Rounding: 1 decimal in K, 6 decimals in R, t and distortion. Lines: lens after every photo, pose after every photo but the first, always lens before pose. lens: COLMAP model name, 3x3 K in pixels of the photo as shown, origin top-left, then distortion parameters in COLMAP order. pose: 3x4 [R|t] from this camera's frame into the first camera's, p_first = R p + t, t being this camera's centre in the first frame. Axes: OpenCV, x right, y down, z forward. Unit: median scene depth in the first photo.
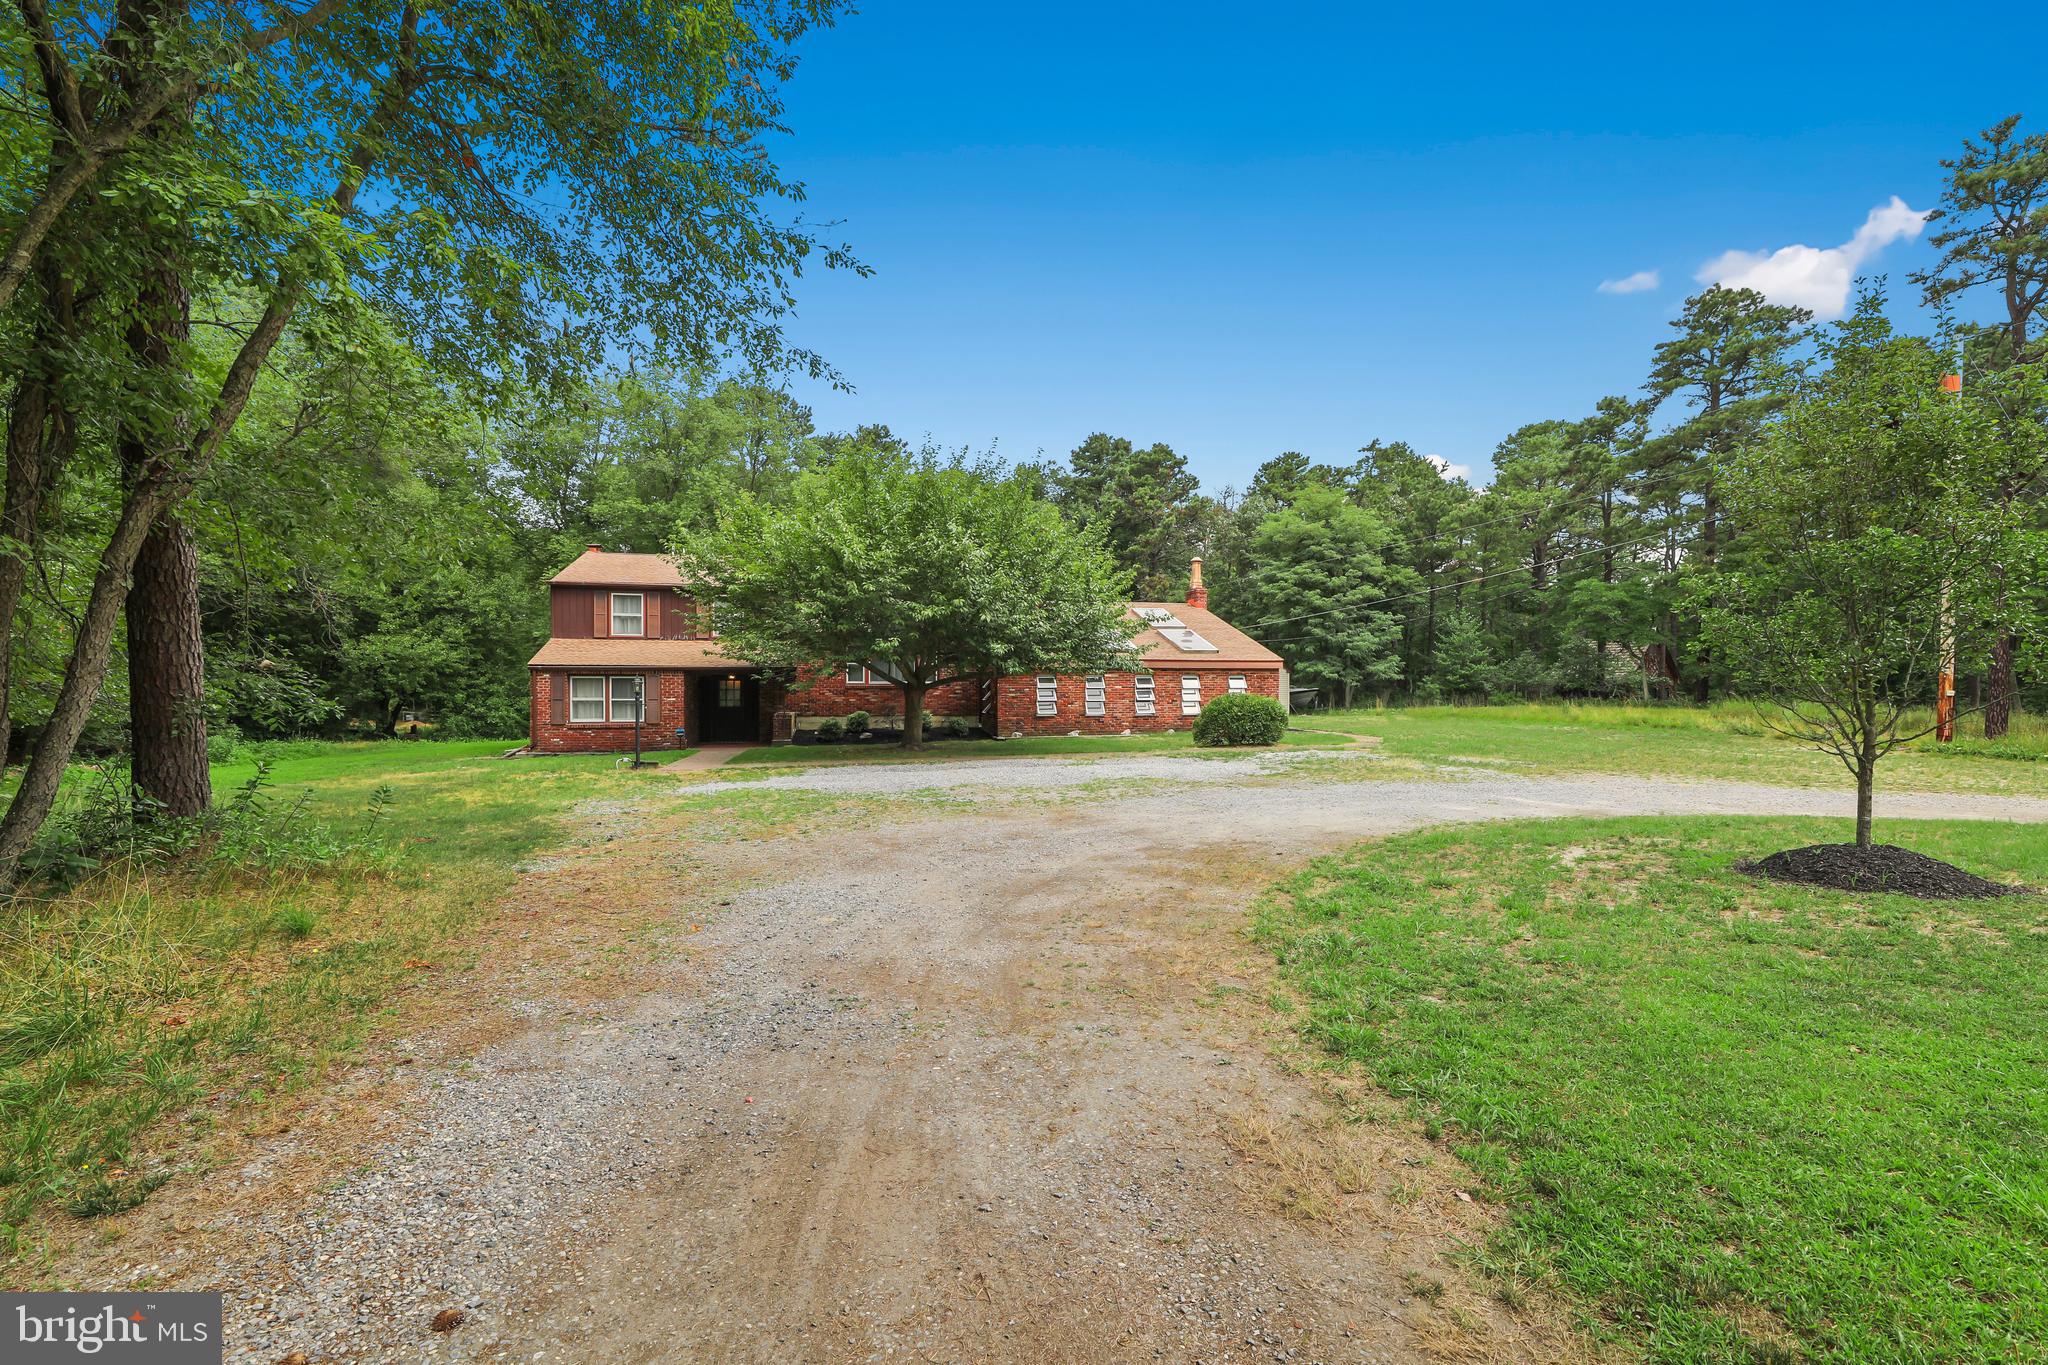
lens RADIAL K [[930.9, 0, 1022.9], [0, 930.9, 682.4], [0, 0, 1]] dist [-0.004824, 0.002947]
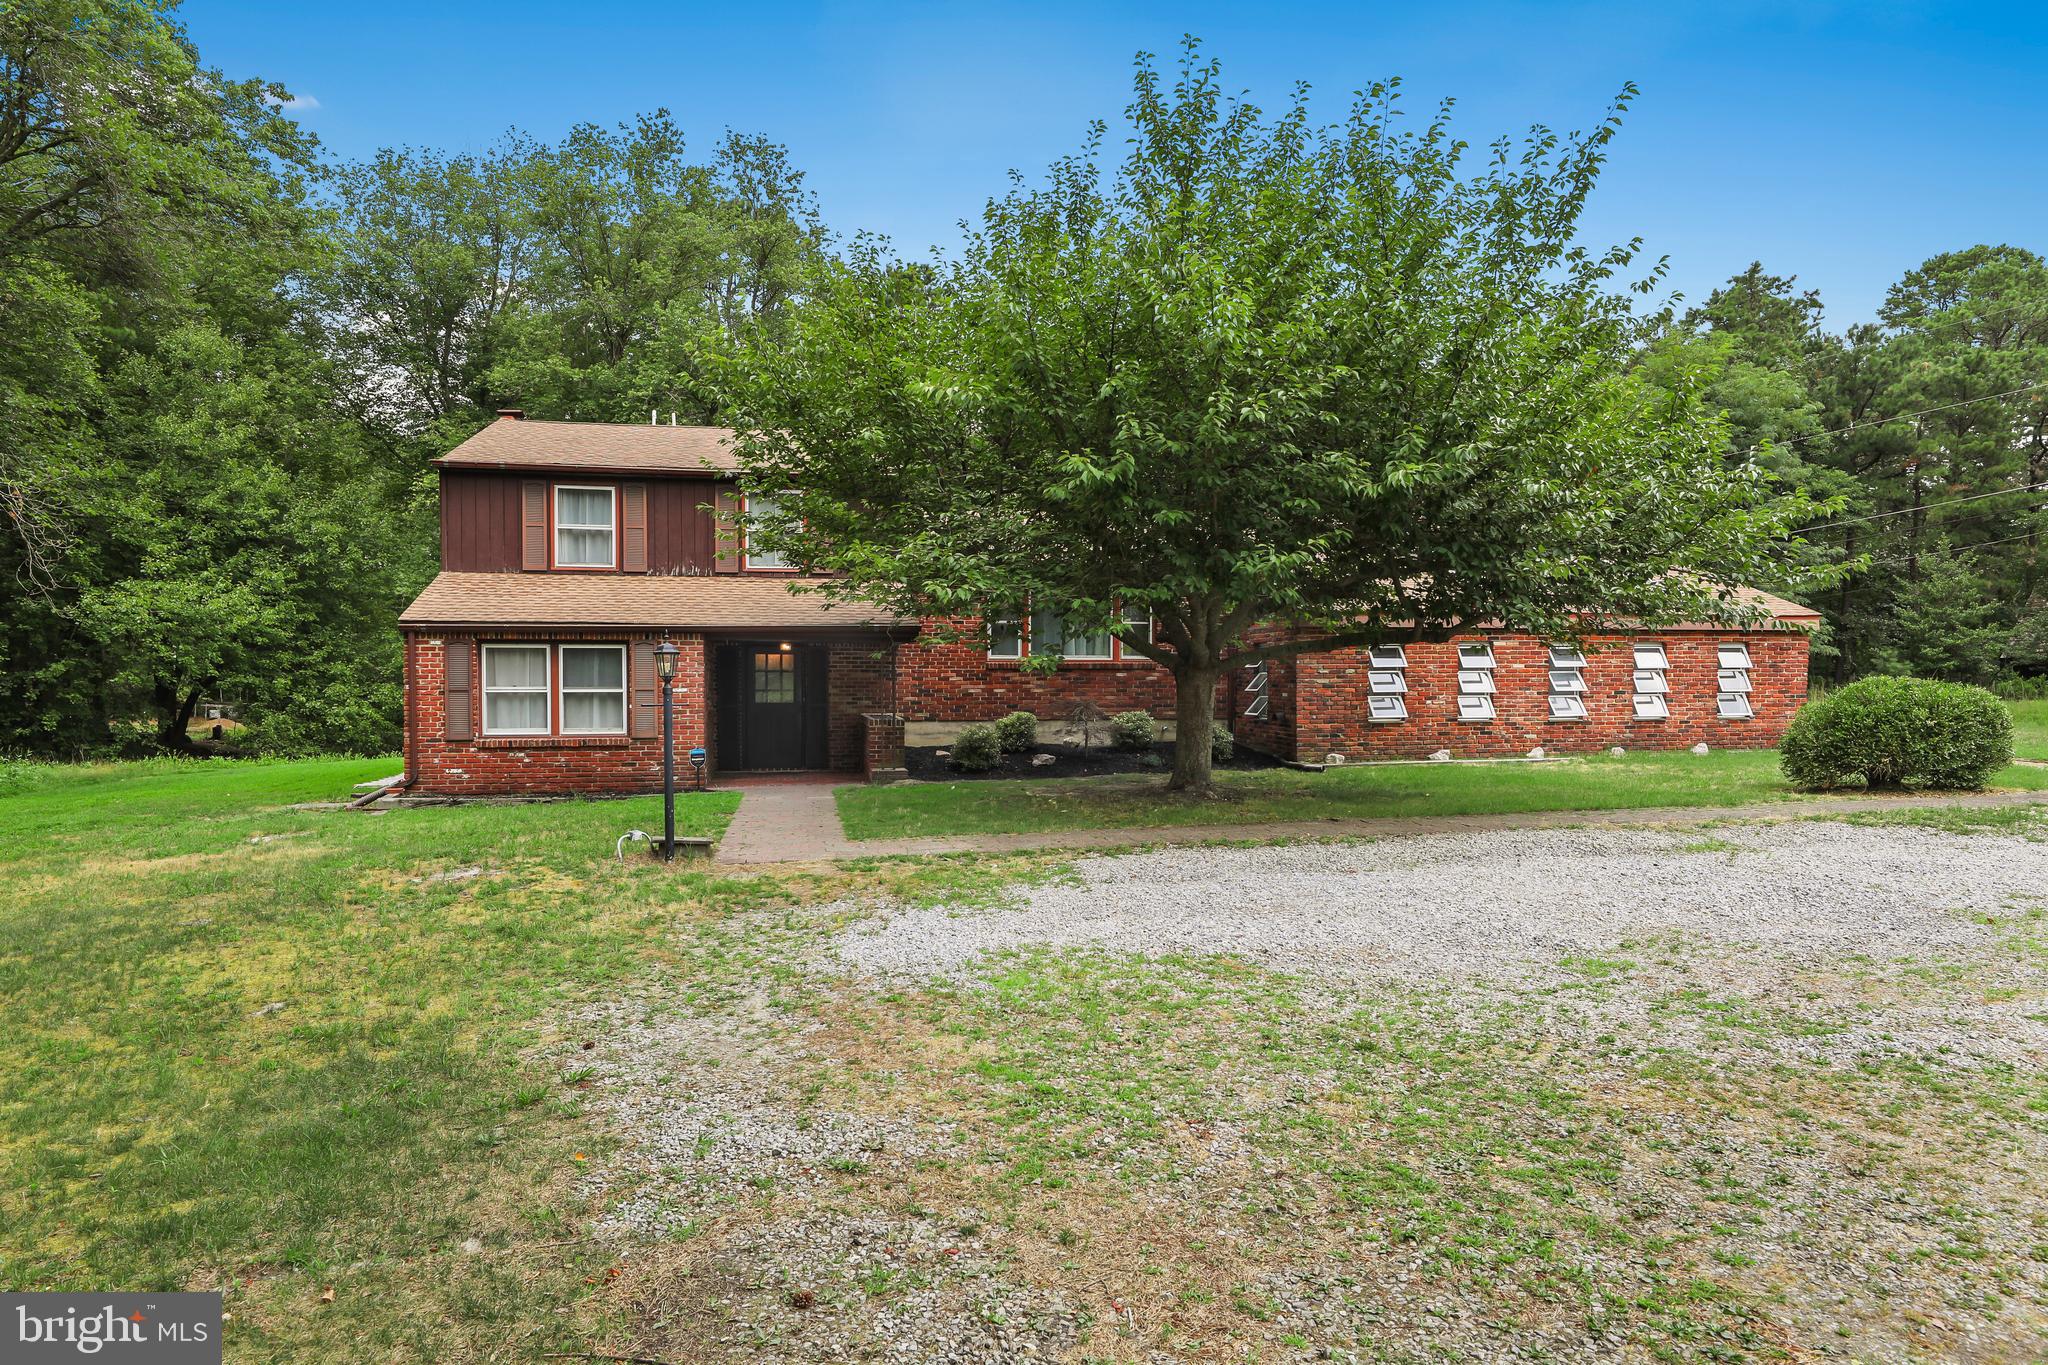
lens RADIAL K [[1262.9, 0, 1021.3], [0, 1262.9, 692.9], [0, 0, 1]] dist [0.002526, -0.008283]
pose [[0.999748, 0.000171, -0.022461, -0.116184], [0.000376, 0.999703, 0.024365, 0.002071], [0.022459, -0.024368, 0.999451, 0.208789]]
